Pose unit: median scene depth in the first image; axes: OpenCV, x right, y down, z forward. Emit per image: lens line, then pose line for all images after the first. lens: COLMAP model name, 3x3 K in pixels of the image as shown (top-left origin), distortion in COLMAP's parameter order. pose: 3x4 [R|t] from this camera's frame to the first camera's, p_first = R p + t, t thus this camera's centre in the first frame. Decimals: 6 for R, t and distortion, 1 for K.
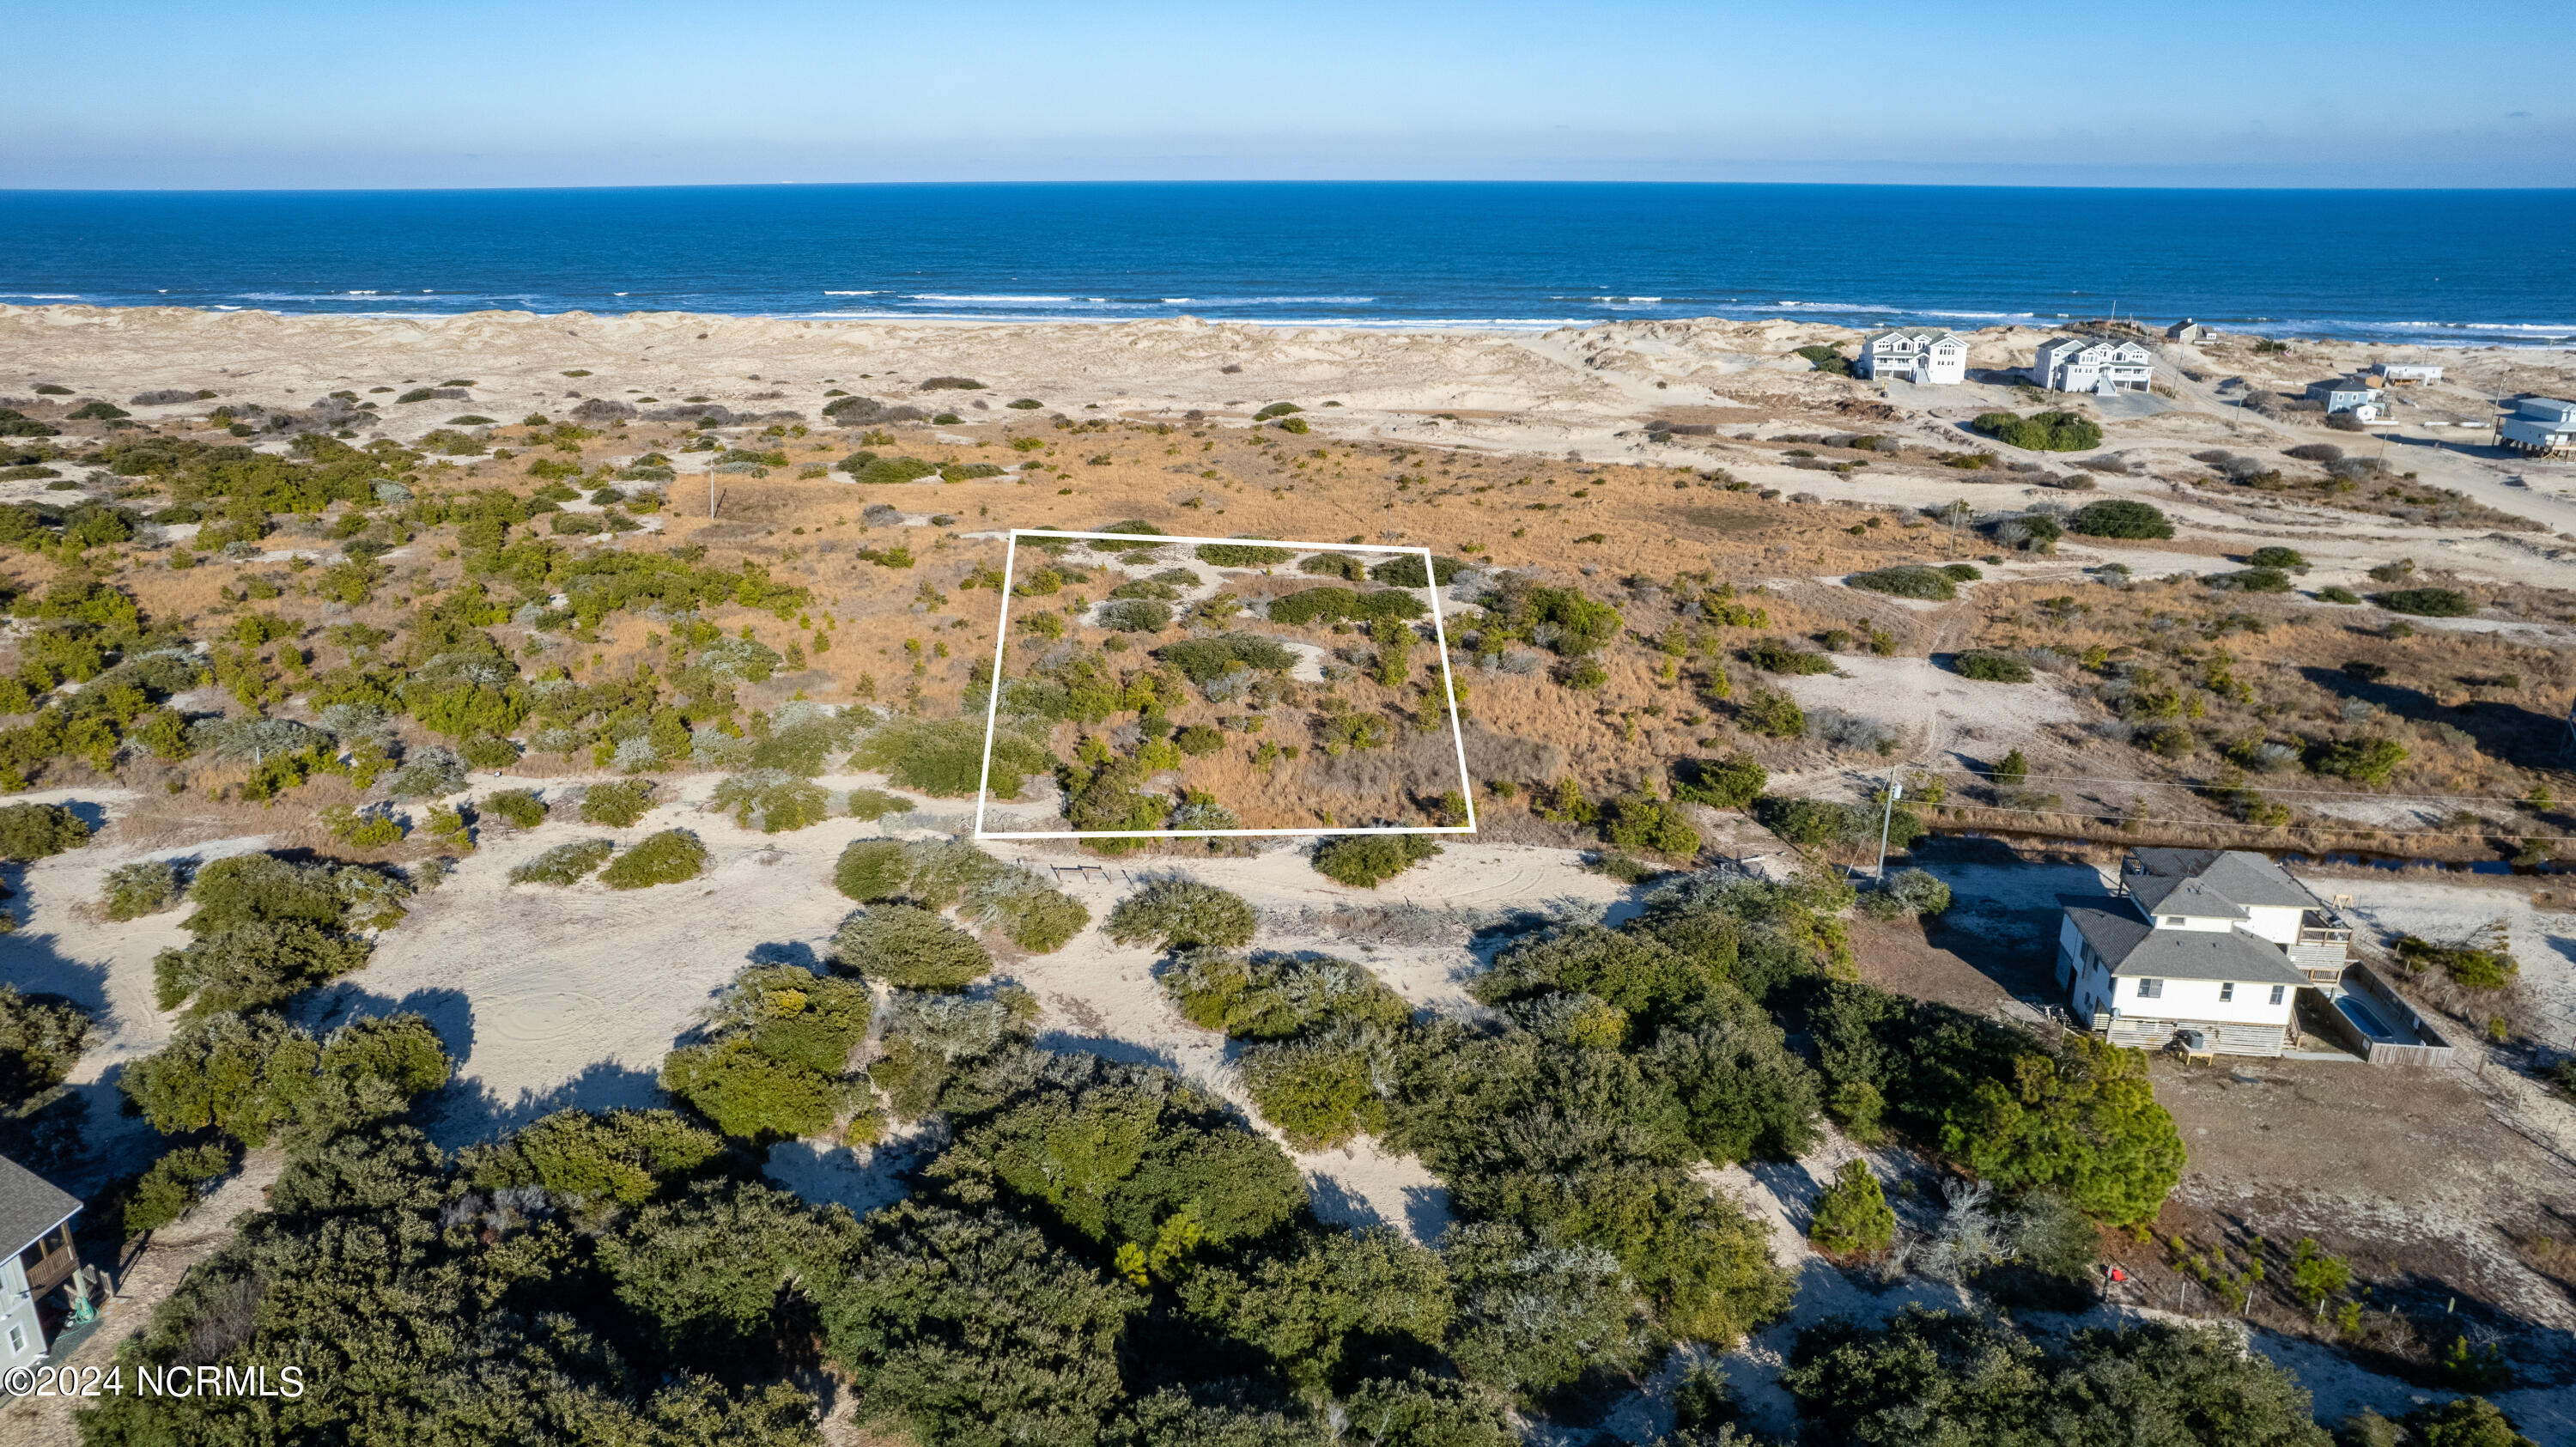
lens RADIAL K [[1665.7, 0, 1288.0], [0, 1665.7, 723.5], [0, 0, 1]] dist [-0.077900, 0.067791]
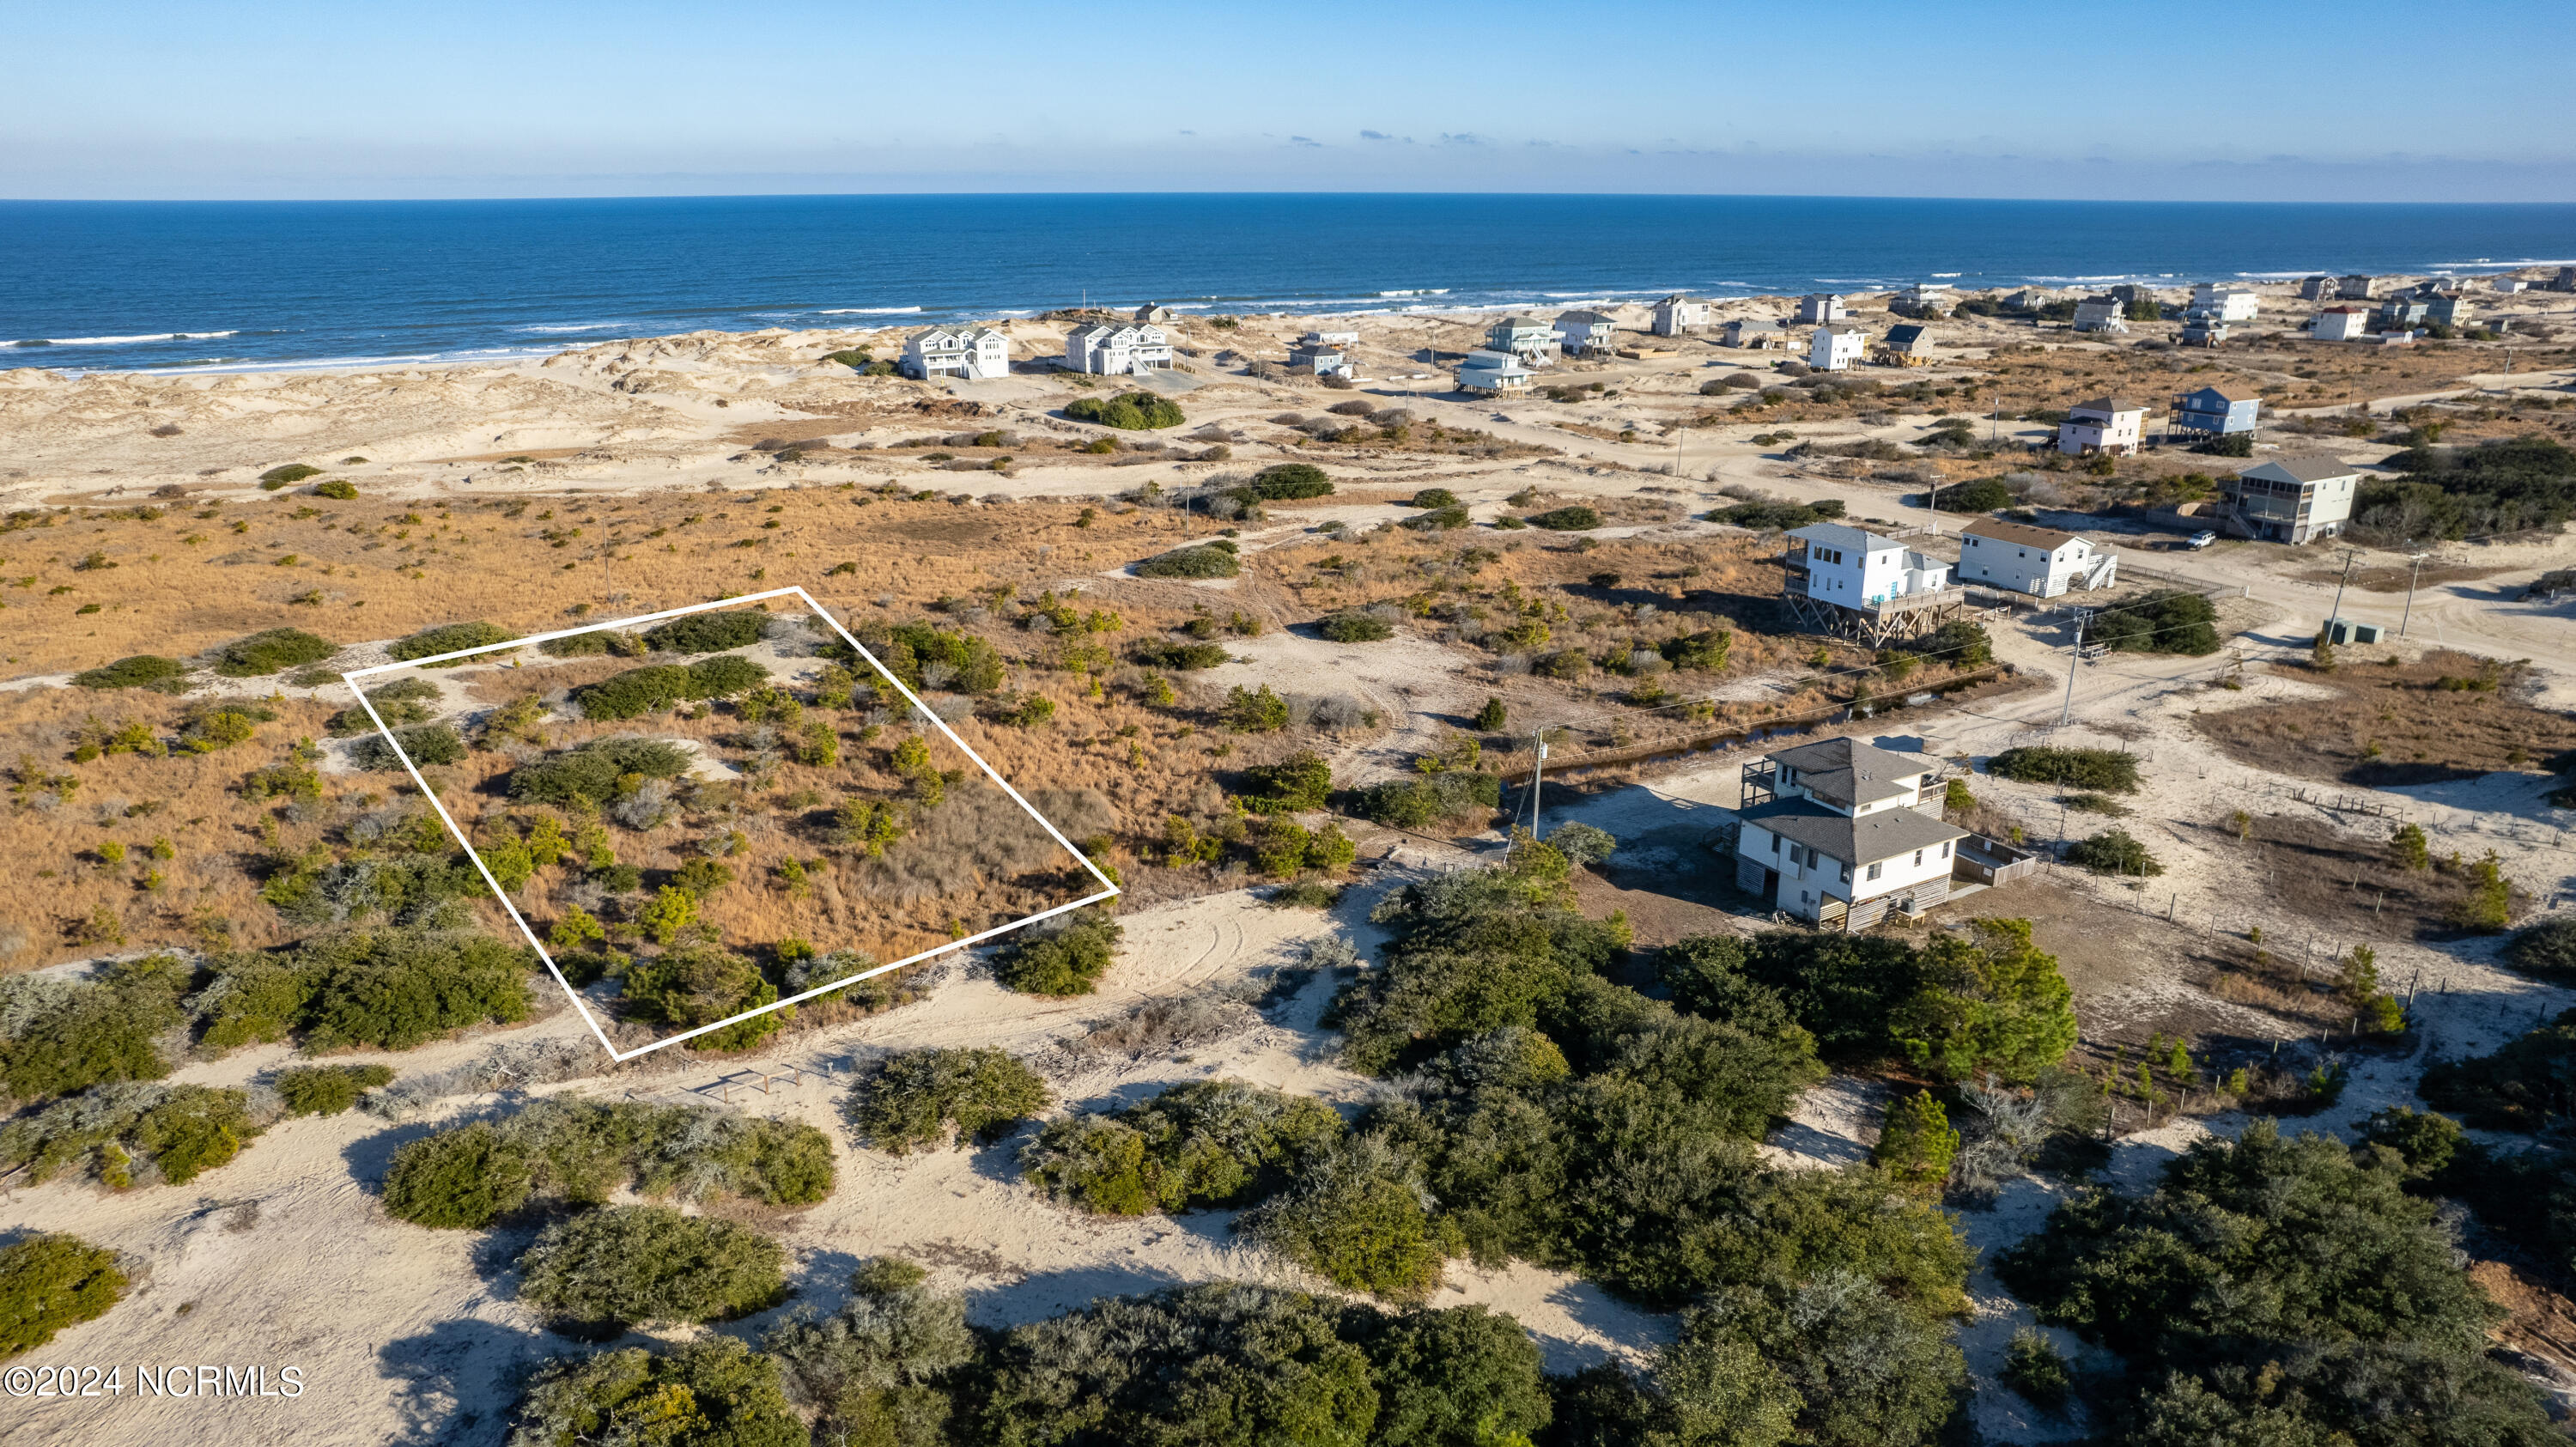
lens RADIAL K [[1665.7, 0, 1288.0], [0, 1665.7, 723.5], [0, 0, 1]] dist [-0.077900, 0.067791]
pose [[0.783276, -0.191315, 0.591504, -0.157657], [0.195348, 0.979019, 0.057970, -0.029349], [-0.590184, 0.070143, 0.804216, 0.117299]]
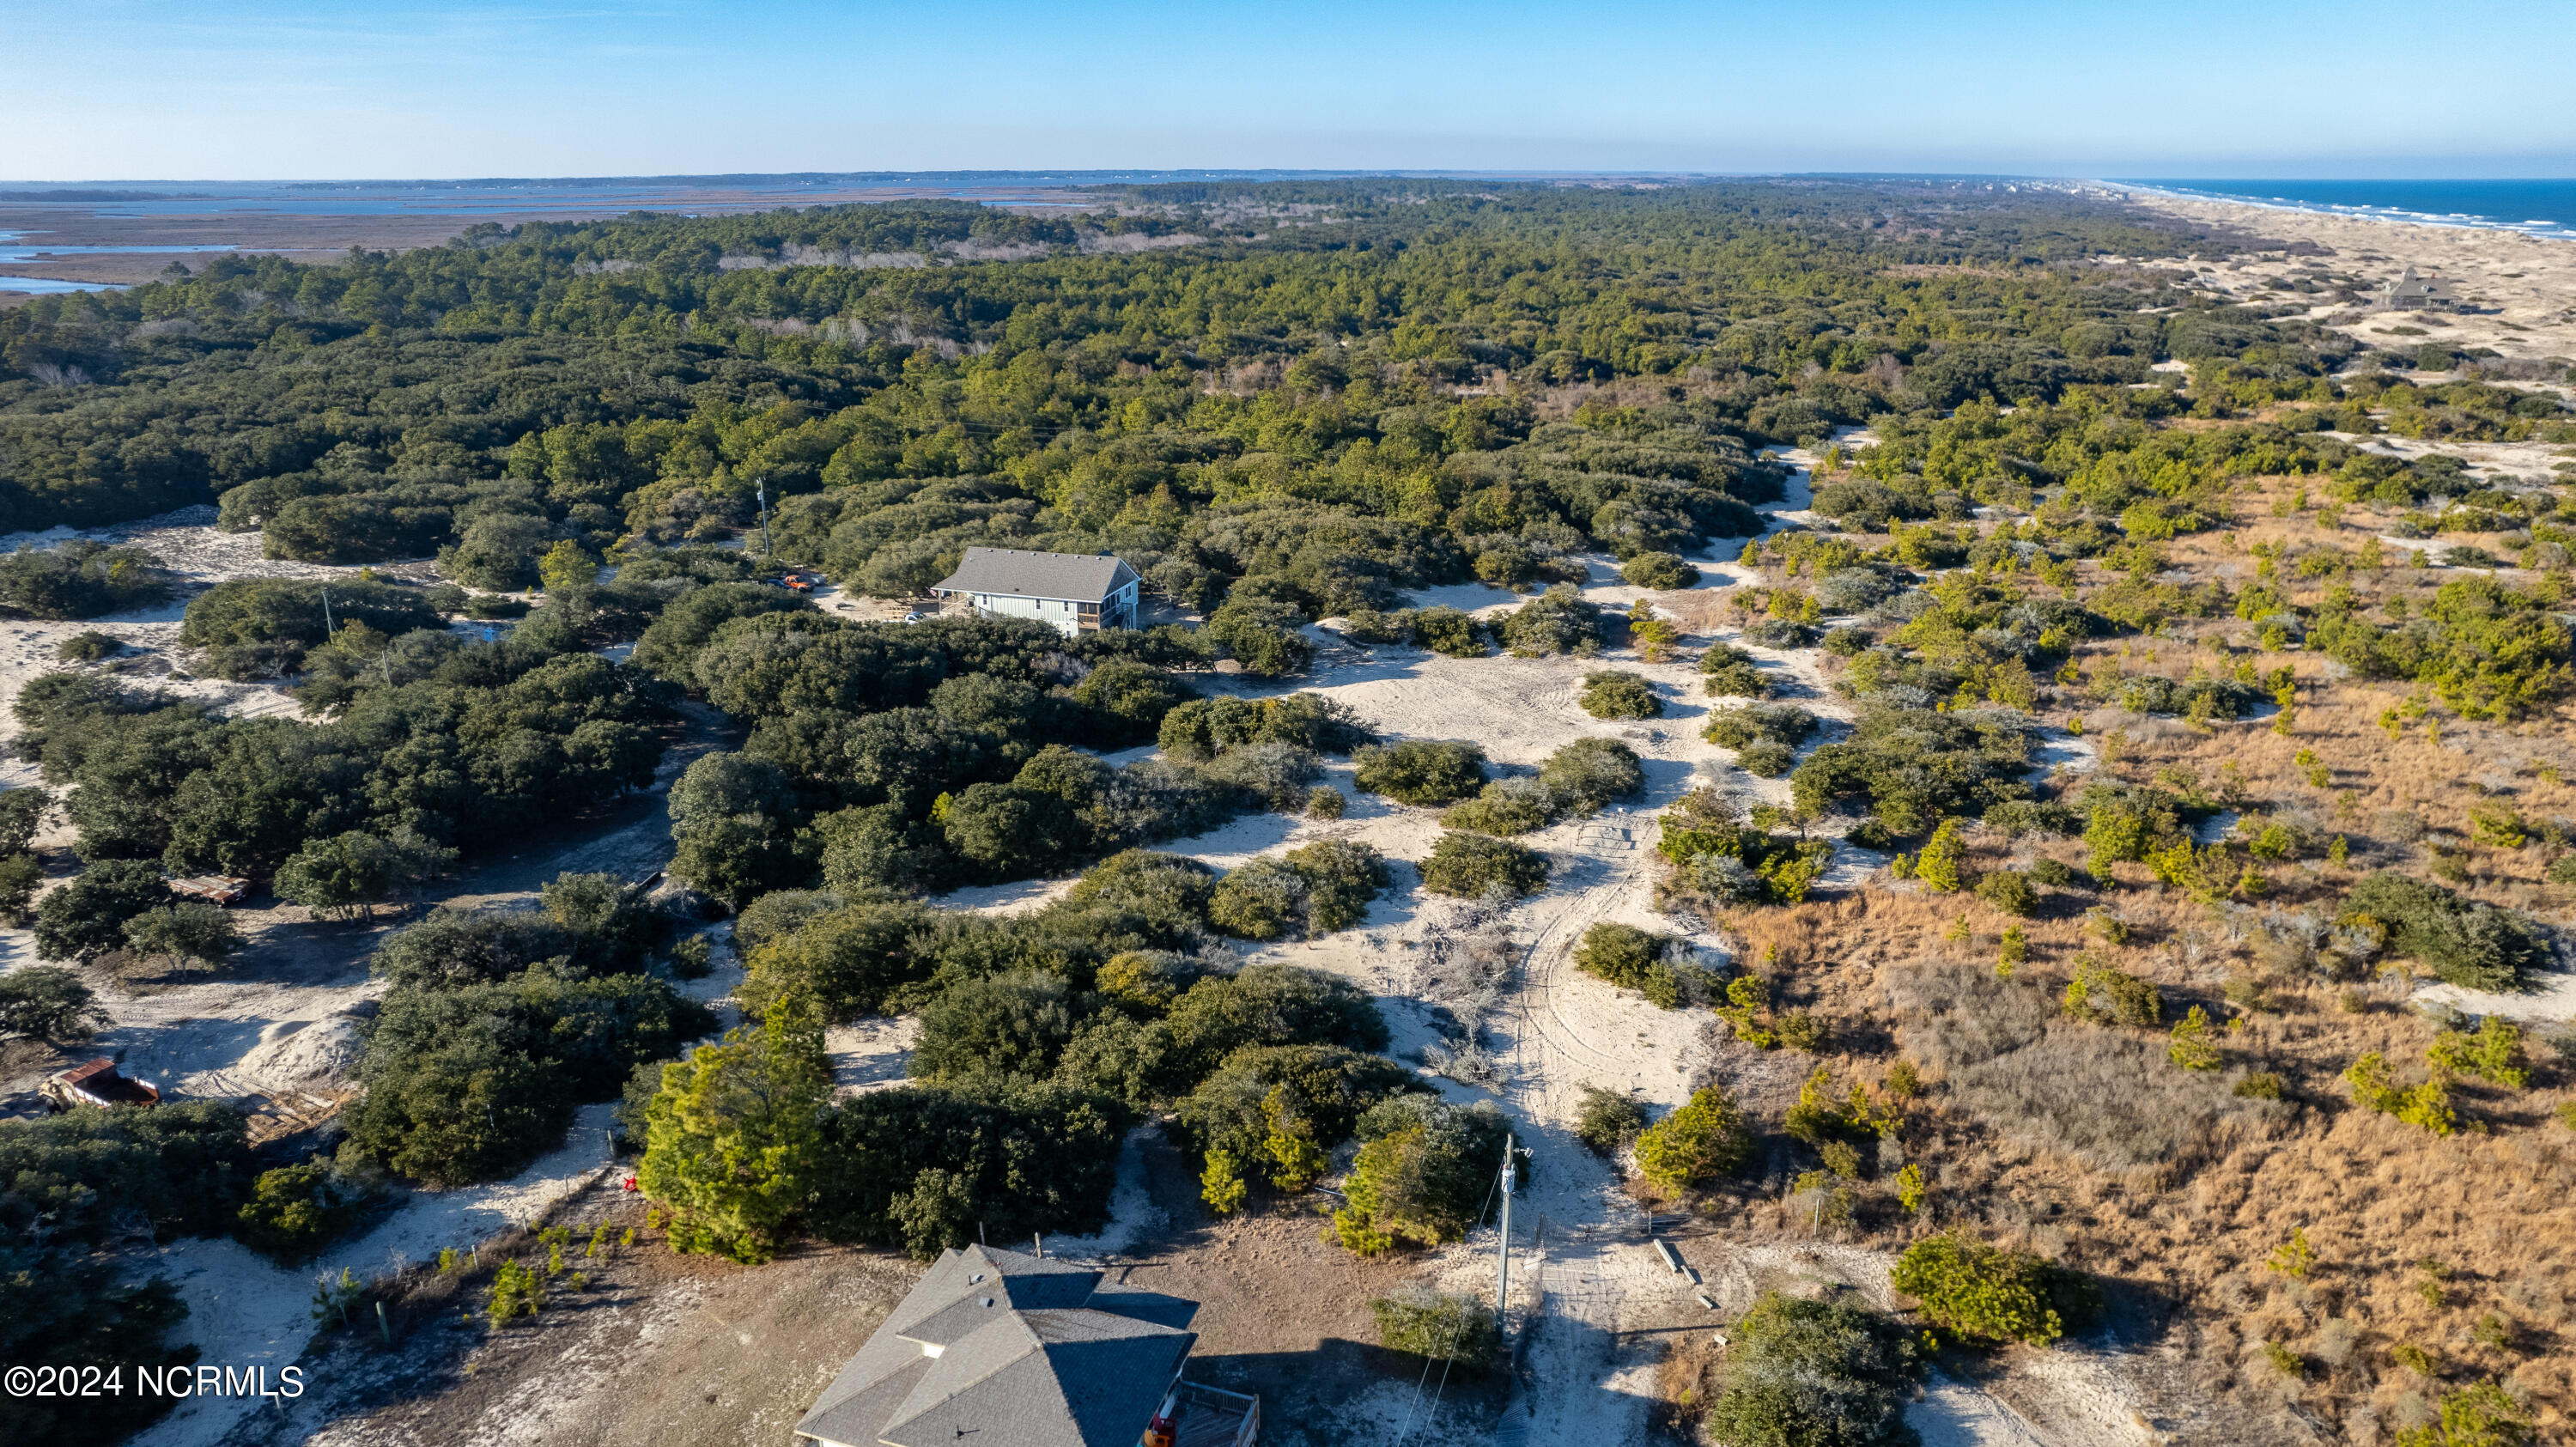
lens RADIAL K [[1665.7, 0, 1288.0], [0, 1665.7, 723.5], [0, 0, 1]] dist [-0.077900, 0.067791]
pose [[-0.184141, 0.316853, -0.930428, 0.388094], [-0.308838, 0.880020, 0.360809, -0.128591], [0.933119, 0.353791, -0.064191, 0.399761]]
